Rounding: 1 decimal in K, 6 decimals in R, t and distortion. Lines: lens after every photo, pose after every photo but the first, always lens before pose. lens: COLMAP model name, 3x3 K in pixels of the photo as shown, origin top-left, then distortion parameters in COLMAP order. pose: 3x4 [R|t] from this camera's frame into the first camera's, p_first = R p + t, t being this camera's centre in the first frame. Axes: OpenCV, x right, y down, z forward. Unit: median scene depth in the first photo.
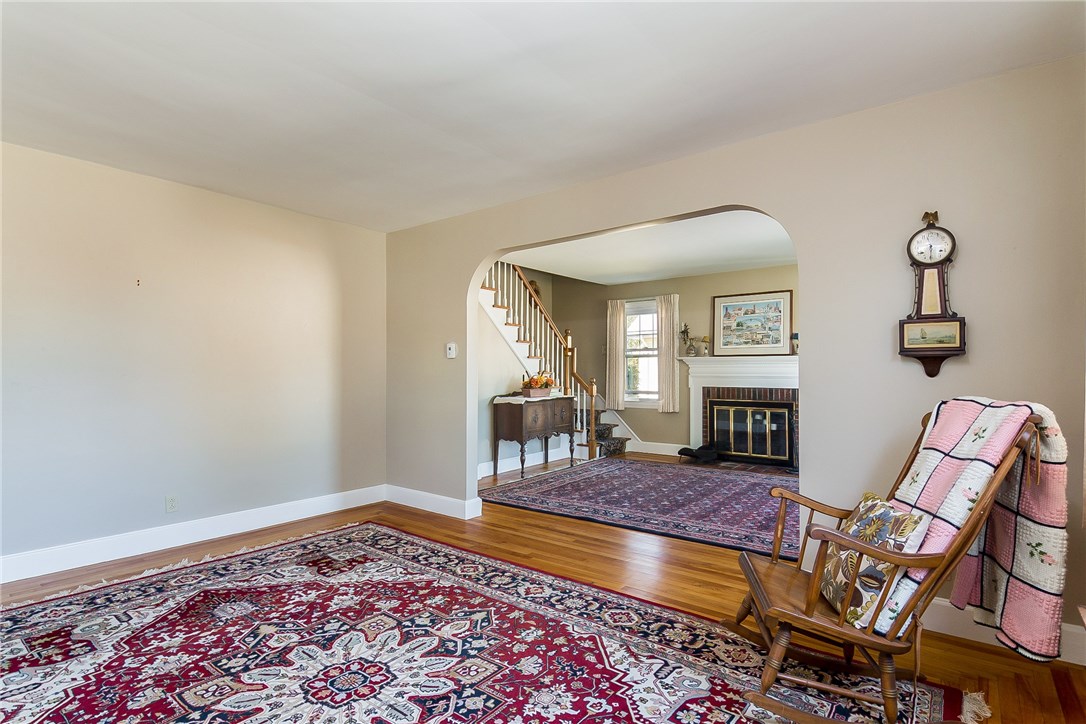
lens RADIAL K [[541.2, 0, 540.2], [0, 541.2, 371.6], [0, 0, 1]] dist [0.004218, -0.006058]
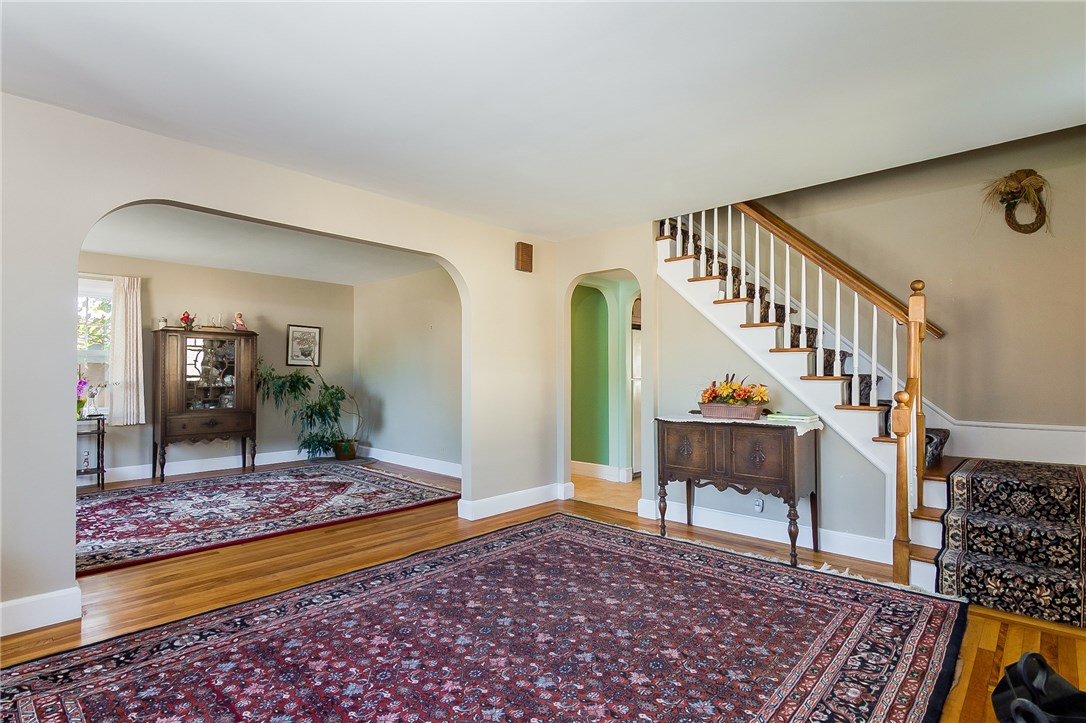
lens RADIAL K [[541.2, 0, 540.2], [0, 541.2, 371.1], [0, 0, 1]] dist [0.004218, -0.006058]
pose [[-0.090676, -0.005855, -0.995863, 0.558859], [-0.000094, 0.999983, -0.005871, -0.001107], [0.995880, -0.000438, -0.090675, 0.784652]]
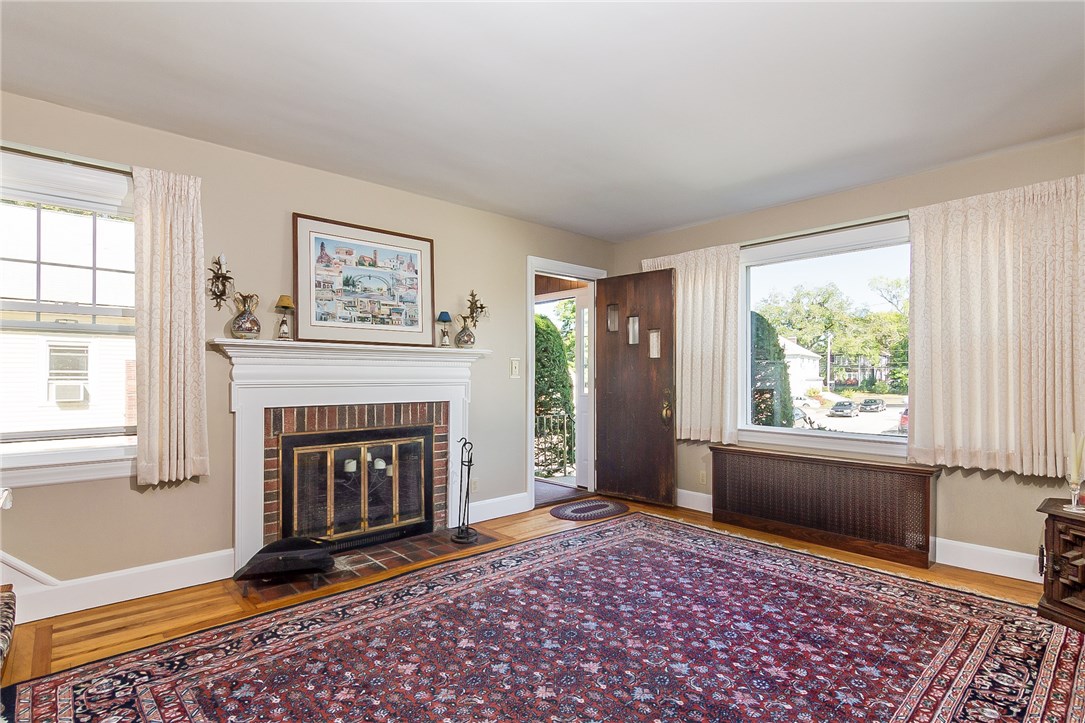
lens RADIAL K [[540.7, 0, 539.7], [0, 540.7, 371.0], [0, 0, 1]] dist [0.004218, -0.006058]
pose [[0.173860, 0.007577, 0.984741, -0.105145], [-0.000999, 0.999971, -0.007518, 0.001098], [-0.984770, 0.000323, 0.173862, 0.730028]]
